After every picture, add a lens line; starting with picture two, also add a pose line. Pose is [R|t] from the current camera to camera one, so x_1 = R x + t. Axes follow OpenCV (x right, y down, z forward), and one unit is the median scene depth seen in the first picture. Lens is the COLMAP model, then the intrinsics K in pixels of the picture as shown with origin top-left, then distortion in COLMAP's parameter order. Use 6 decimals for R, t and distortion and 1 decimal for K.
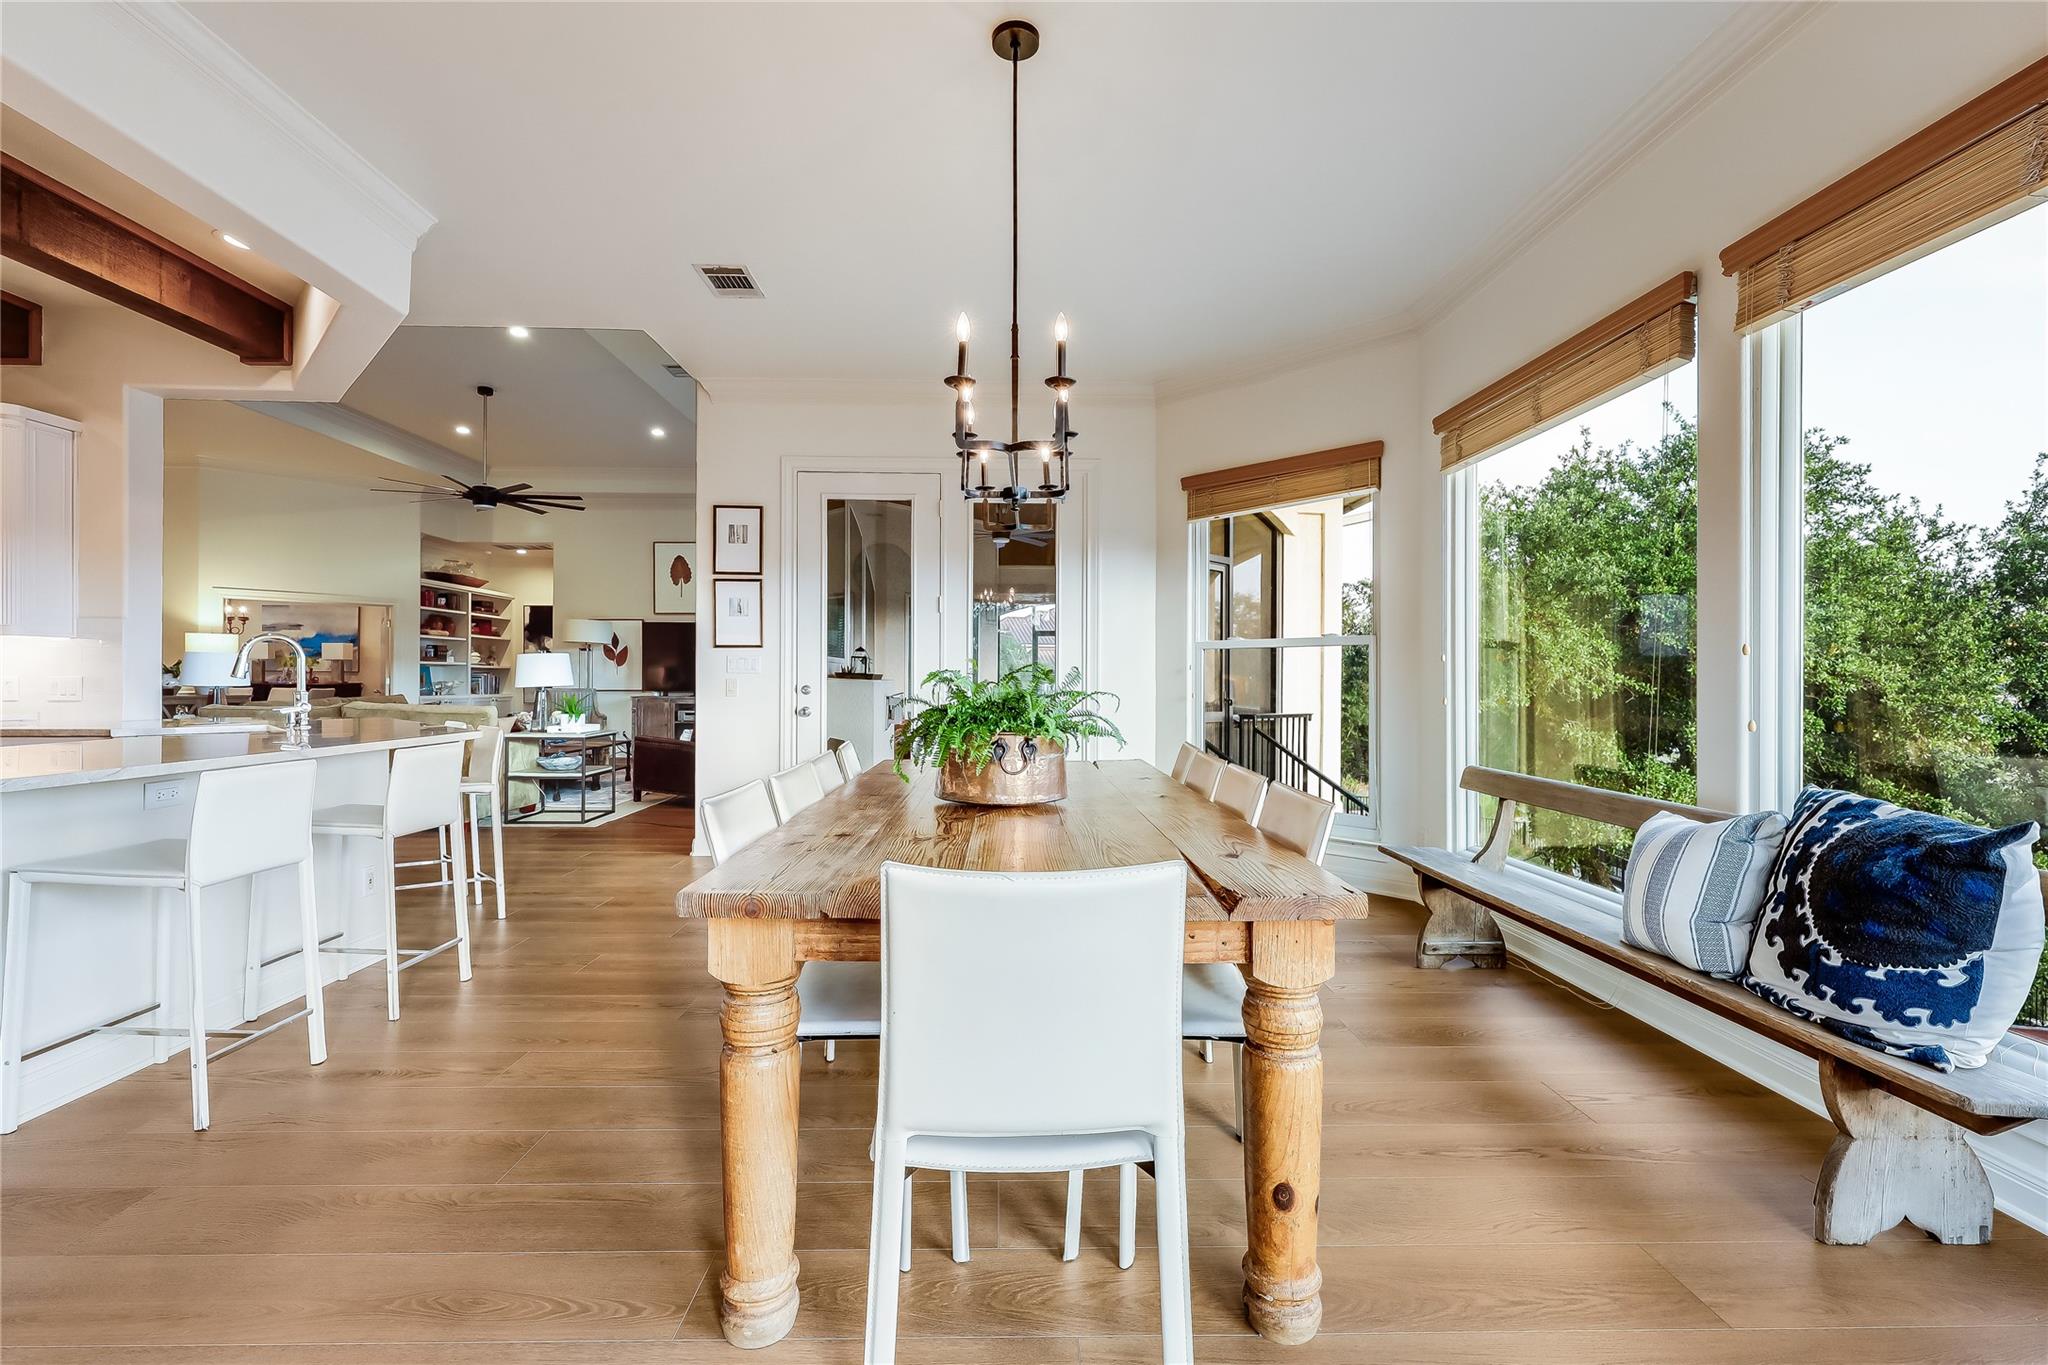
lens RADIAL K [[882.3, 0, 1026.4], [0, 882.3, 683.8], [0, 0, 1]] dist [-0.000423, 0.000099]
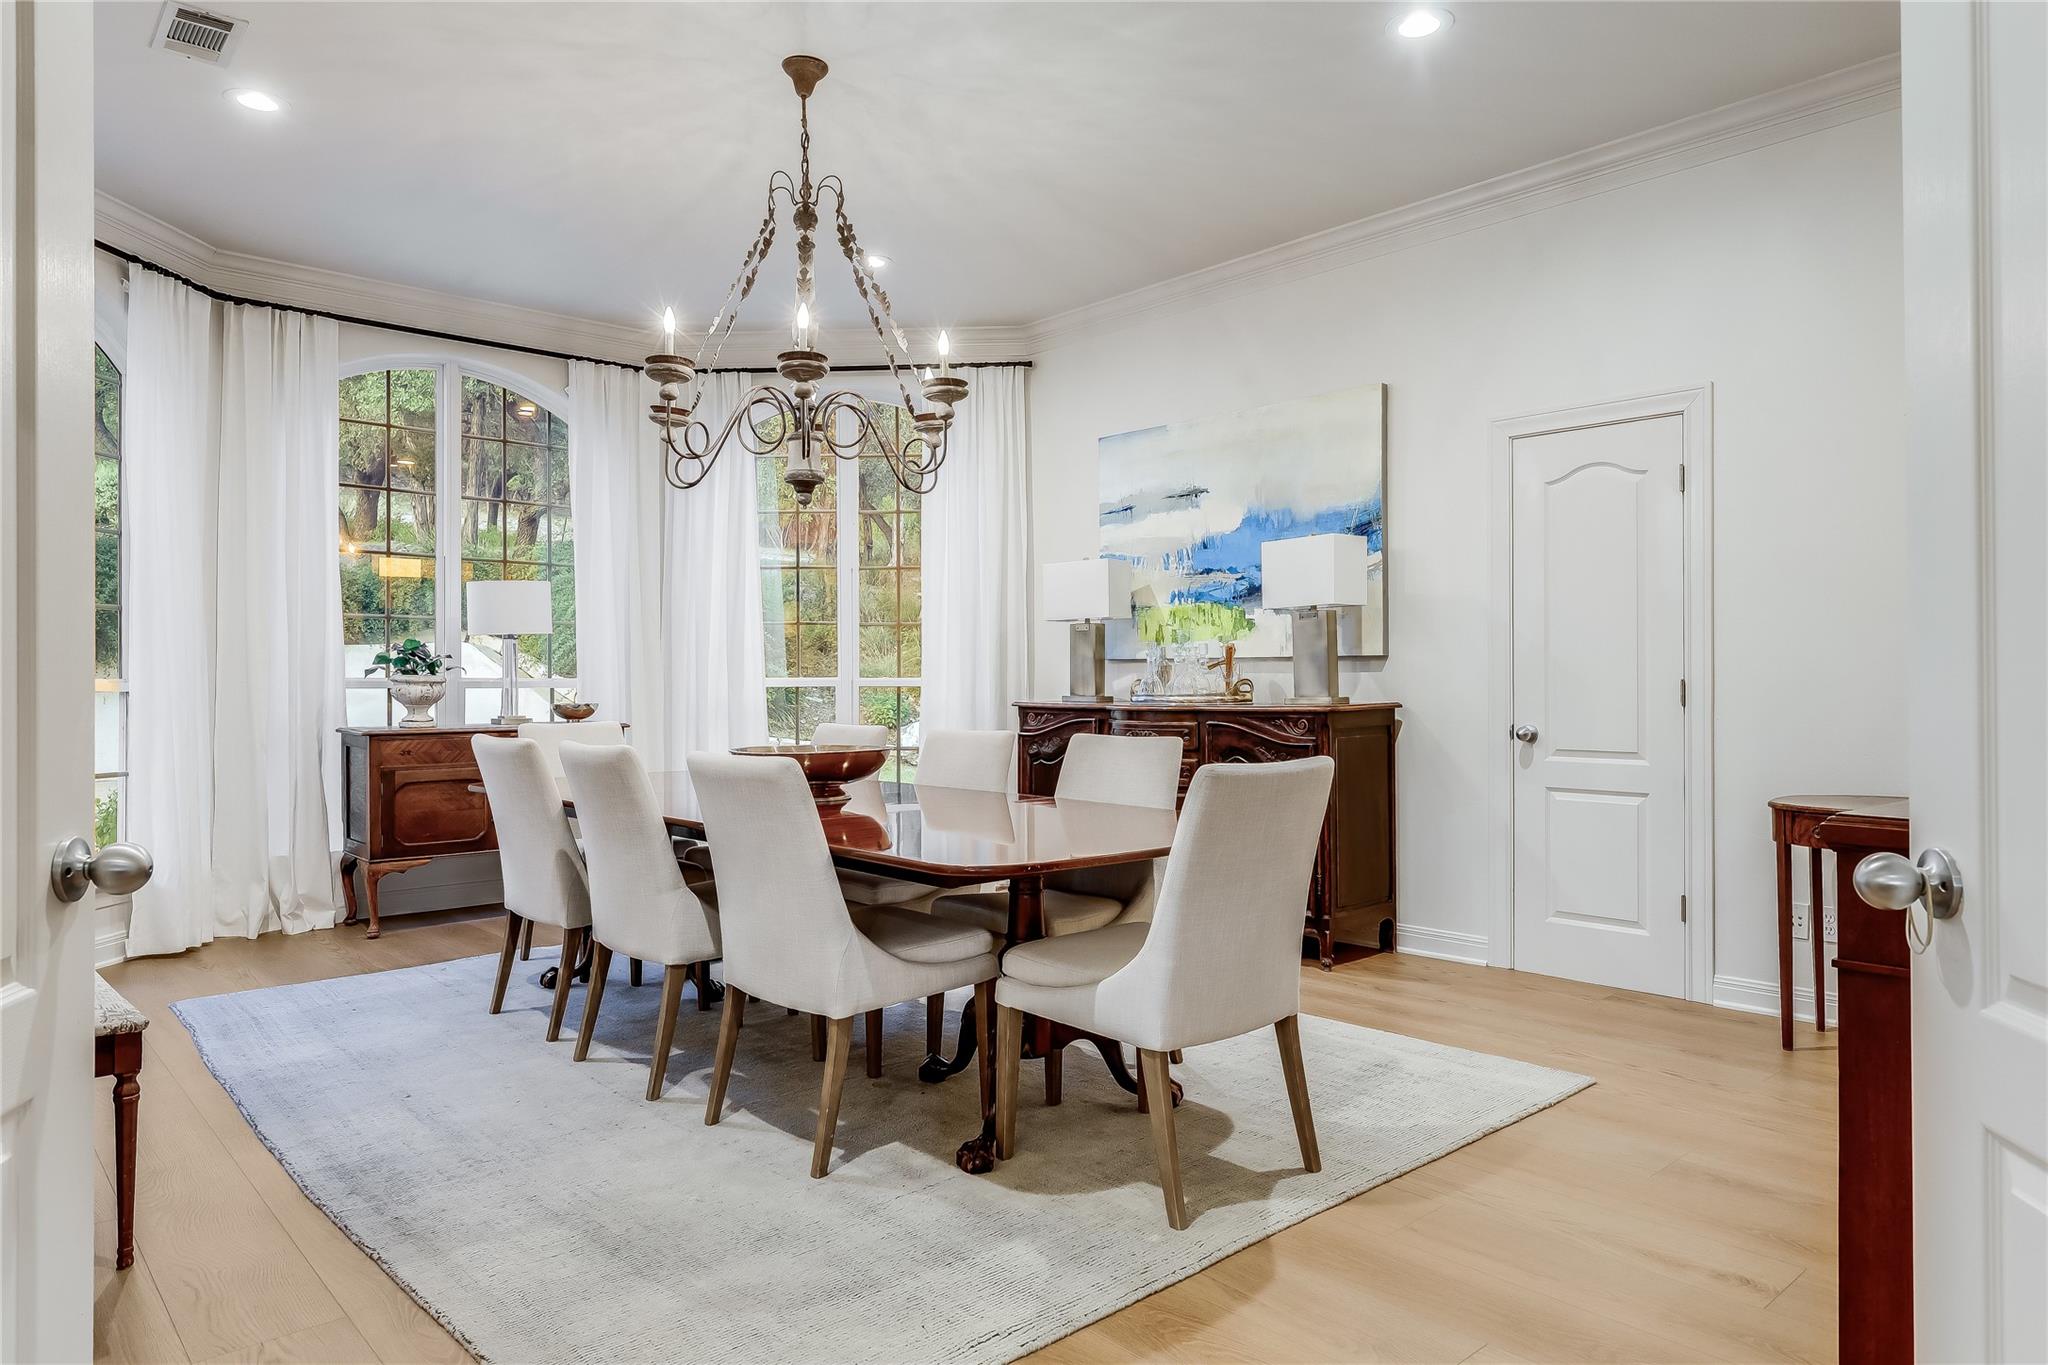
lens RADIAL K [[1259.5, 0, 1023.5], [0, 1259.5, 686.2], [0, 0, 1]] dist [0.001578, 0.000441]
pose [[0.653507, -0.009324, -0.756863, -0.694844], [0.005532, 0.999956, -0.007542, -0.004401], [0.756900, 0.000742, 0.653530, 0.867845]]
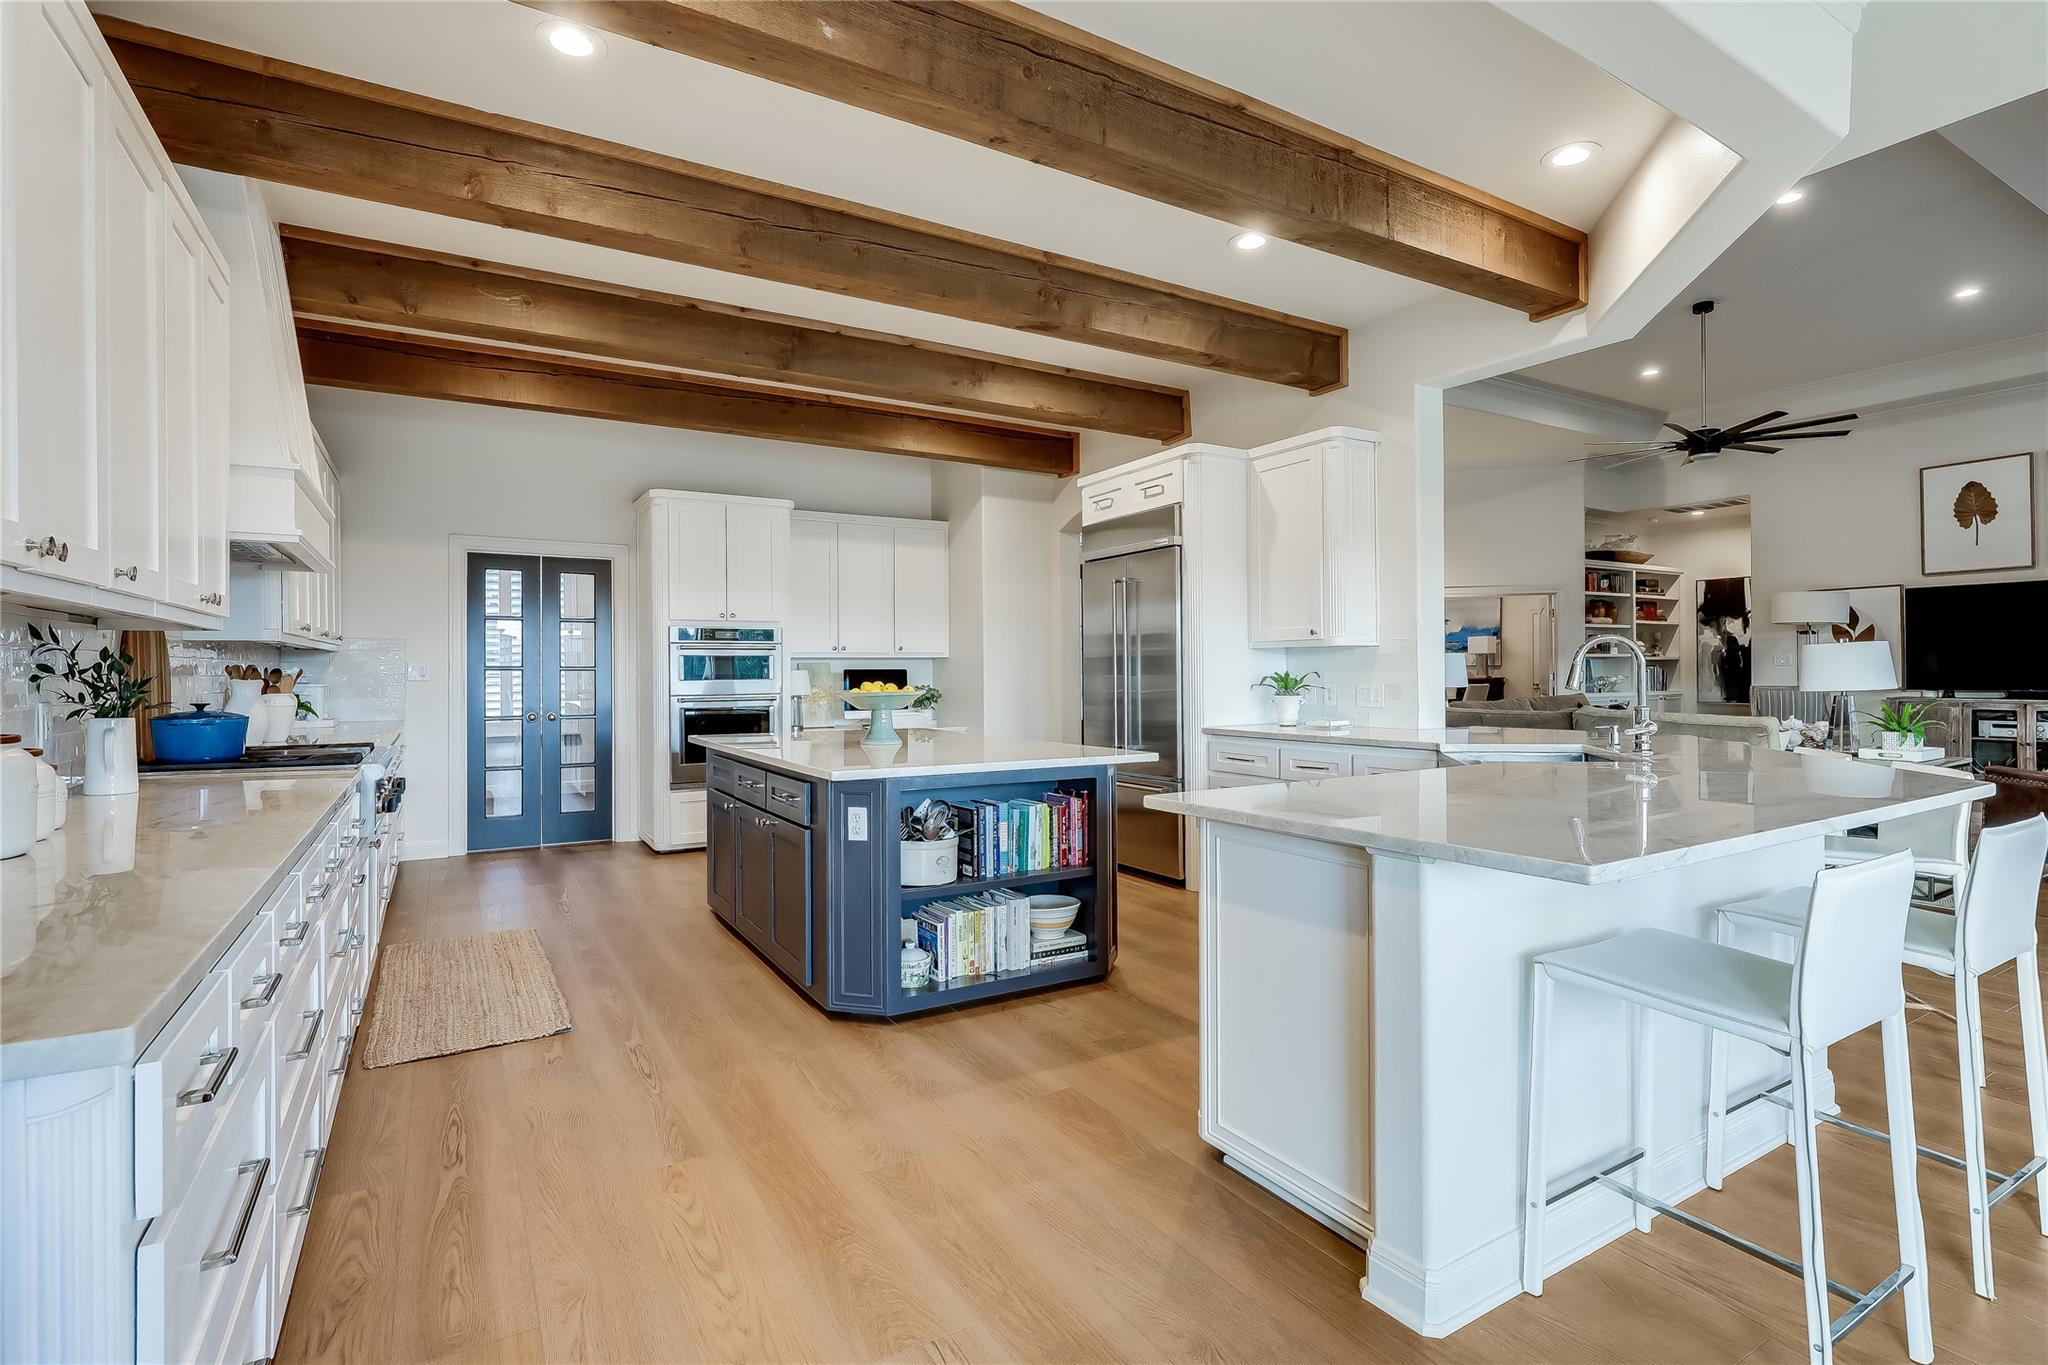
lens RADIAL K [[974.5, 0, 1013.4], [0, 974.5, 666.7], [0, 0, 1]] dist [-0.001381, -0.000018]
pose [[0.482435, -0.012021, -0.875849, -0.106927], [0.006482, 0.999927, -0.010154, -0.006245], [0.875908, -0.000779, 0.482478, 0.032524]]
